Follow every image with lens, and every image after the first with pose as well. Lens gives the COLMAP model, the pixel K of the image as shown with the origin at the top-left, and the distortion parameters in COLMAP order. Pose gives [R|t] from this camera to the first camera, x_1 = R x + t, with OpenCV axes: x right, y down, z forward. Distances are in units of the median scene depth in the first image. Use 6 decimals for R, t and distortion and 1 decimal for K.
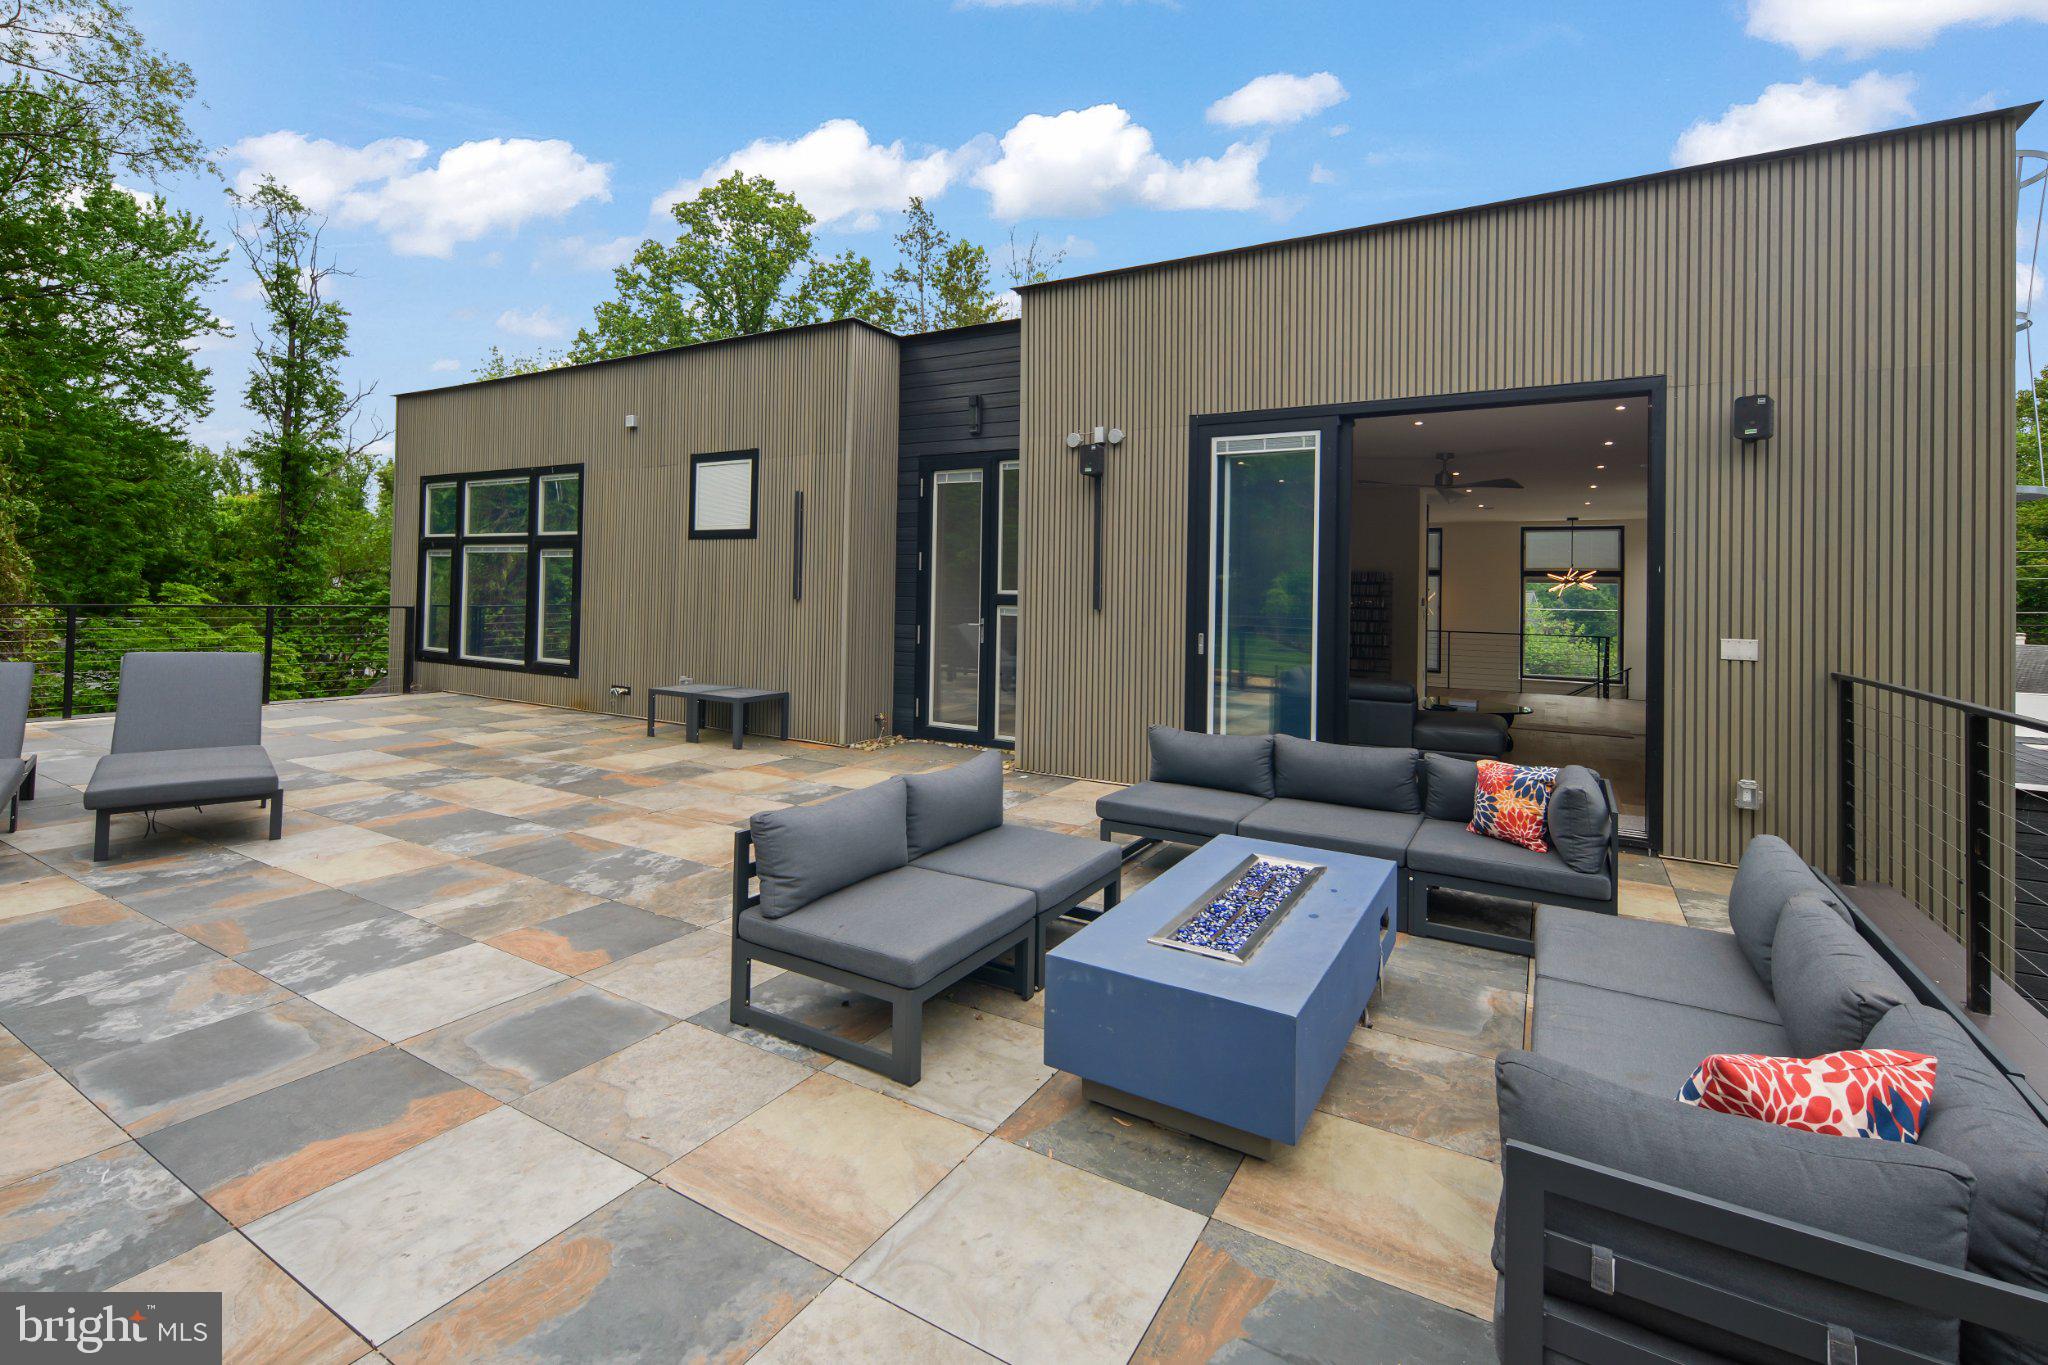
lens RADIAL K [[904.9, 0, 1019.3], [0, 904.9, 578.8], [0, 0, 1]] dist [0.001014, -0.011002]
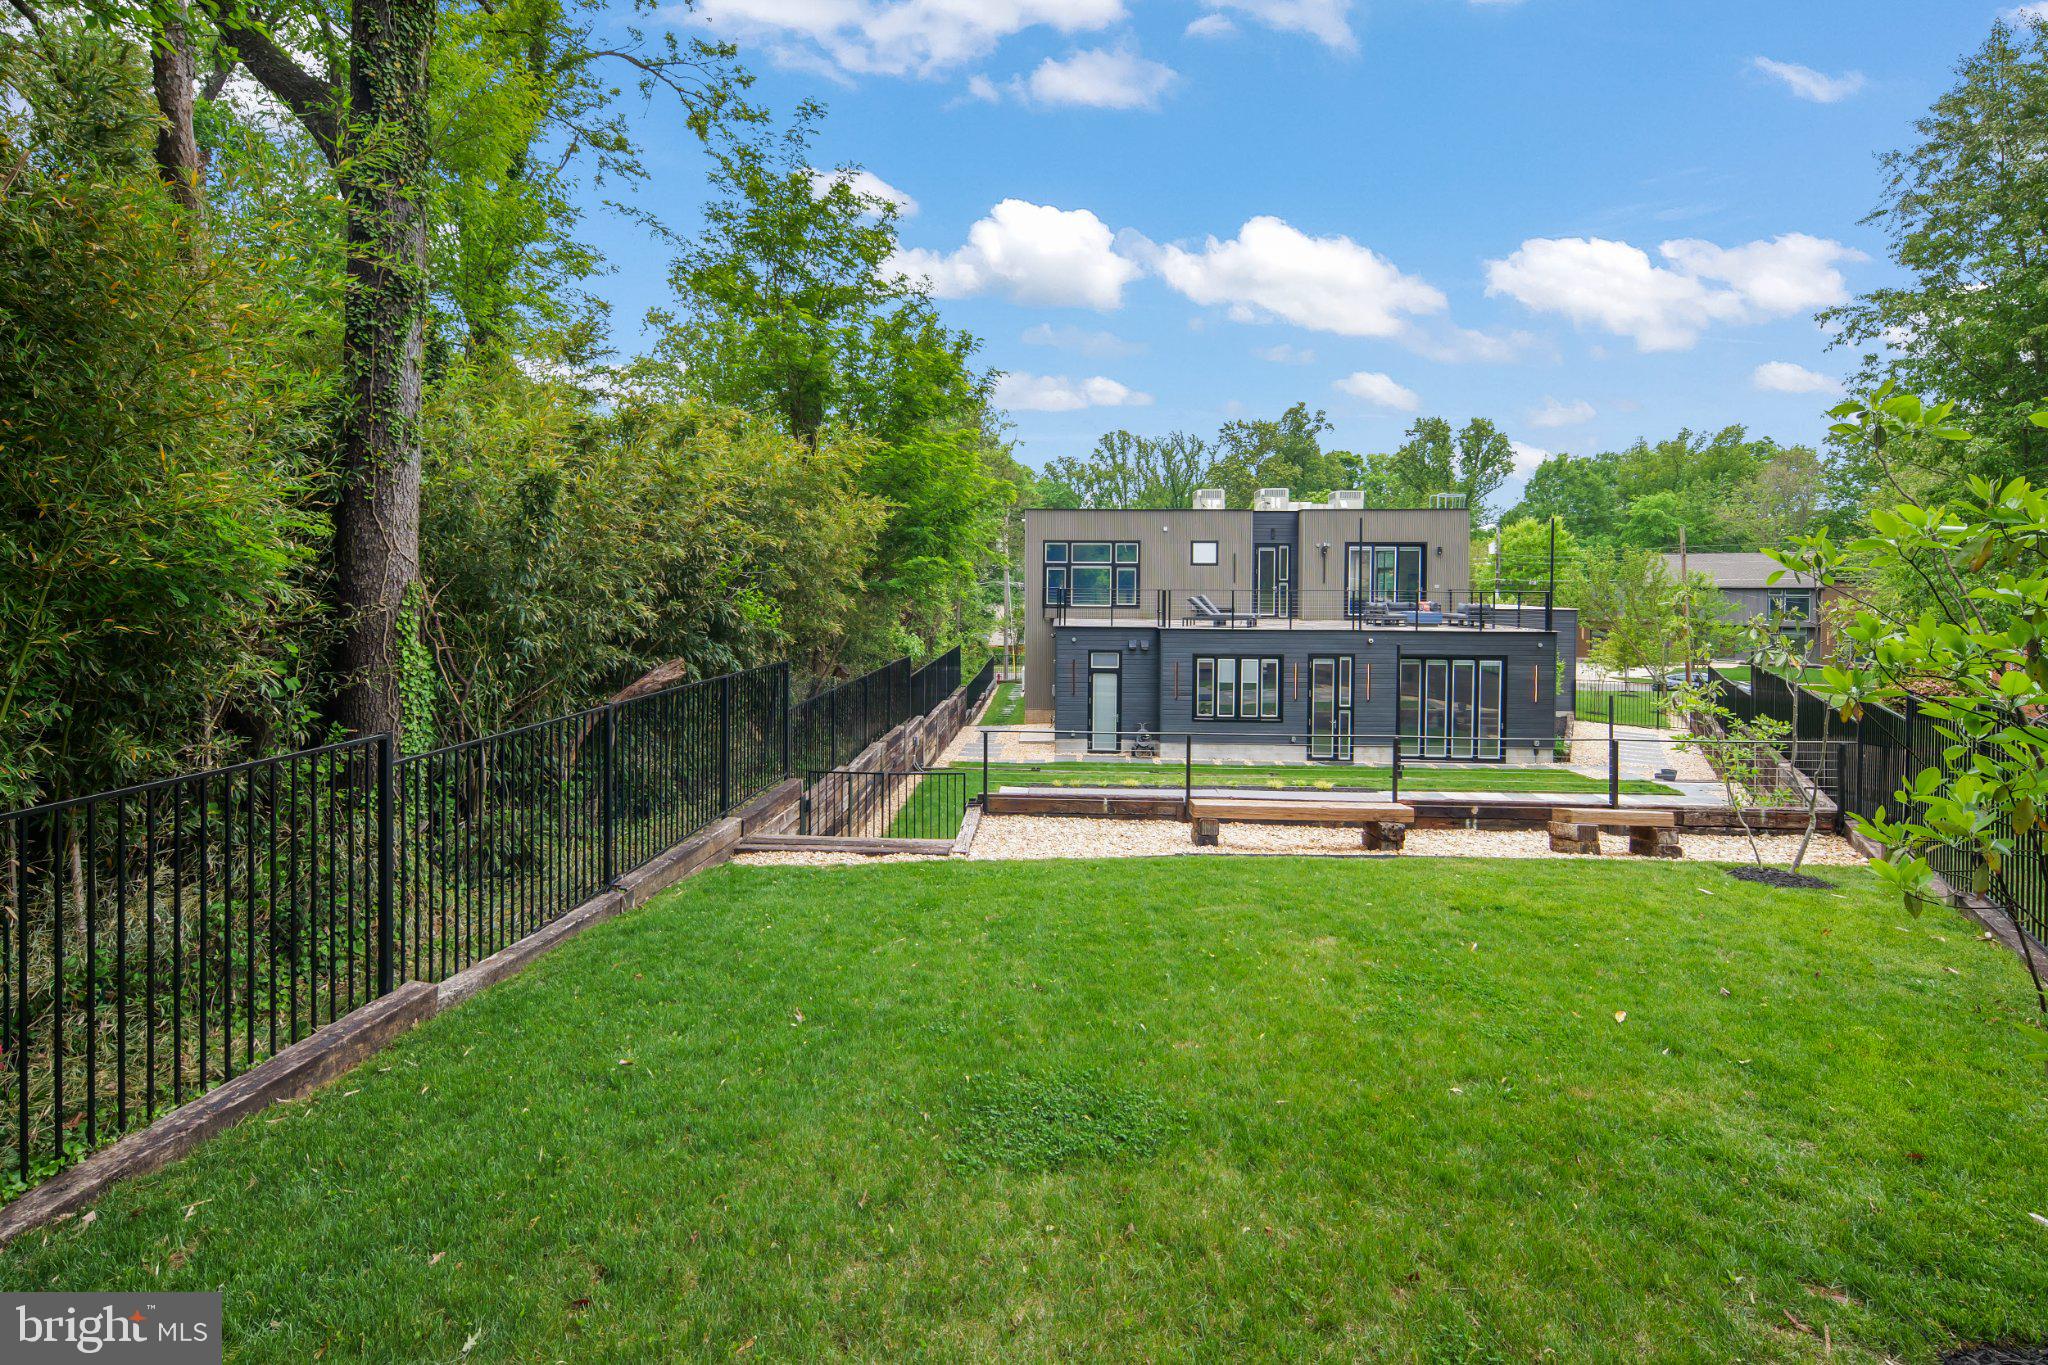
lens RADIAL K [[935.3, 0, 1014.8], [0, 935.3, 589.0], [0, 0, 1]] dist [-0.001345, -0.000569]
pose [[0.891162, -0.019193, 0.453280, -0.753596], [0.007334, 0.999584, 0.027905, -0.017225], [-0.453627, -0.021543, 0.890931, -0.545367]]
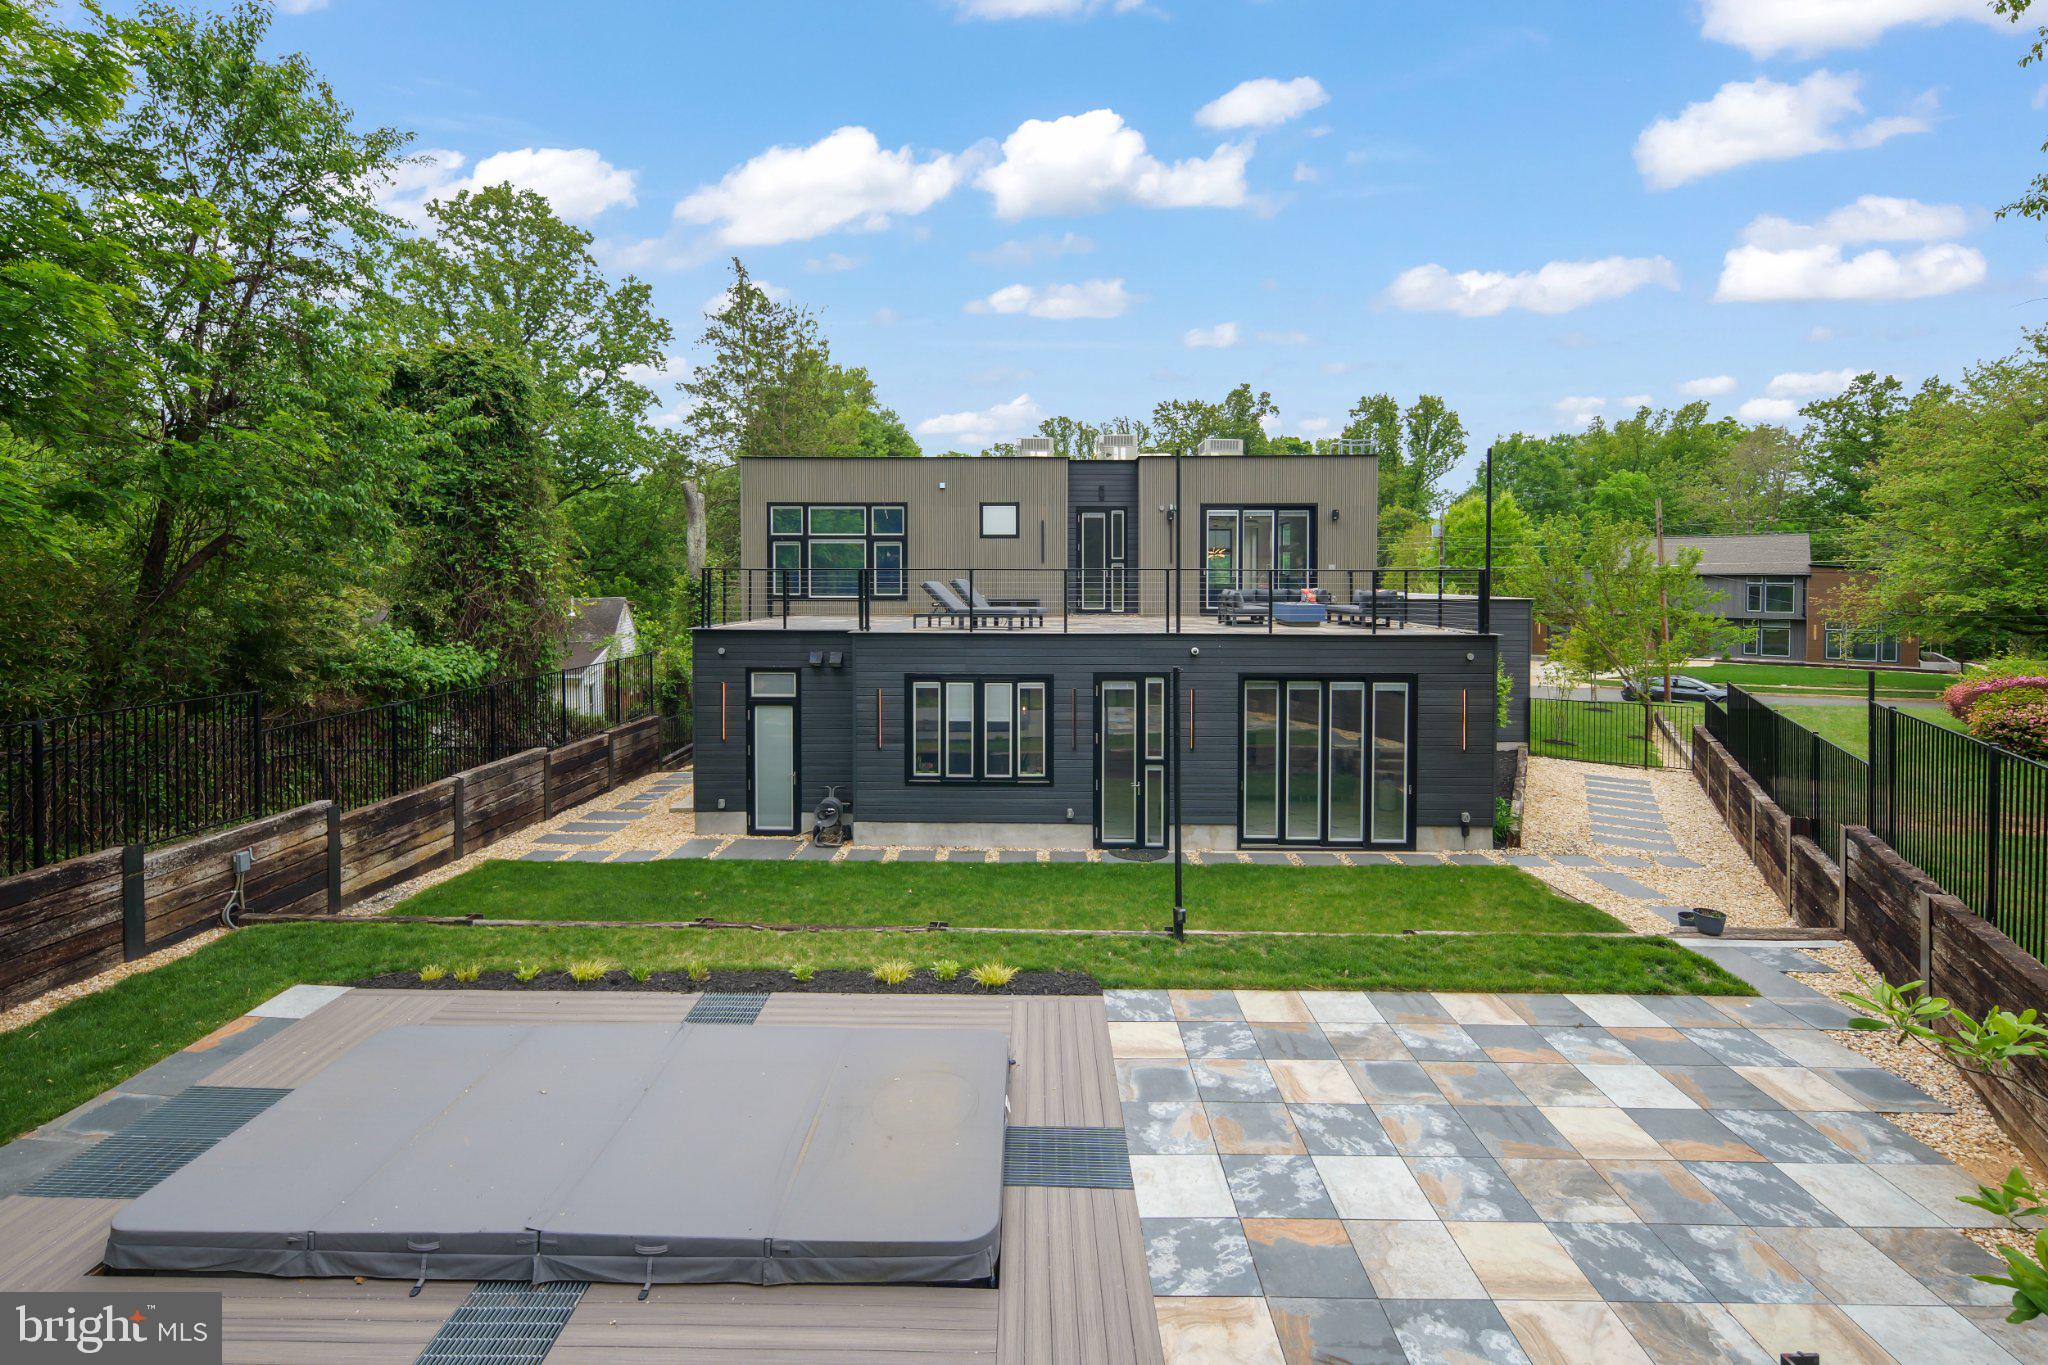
lens RADIAL K [[921.0, 0, 1012.4], [0, 921.0, 585.2], [0, 0, 1]] dist [0.003459, -0.001378]
pose [[0.878383, -0.023916, 0.477358, -0.424287], [0.011535, 0.999517, 0.028850, 0.003130], [-0.477818, -0.019835, 0.878235, -0.341434]]
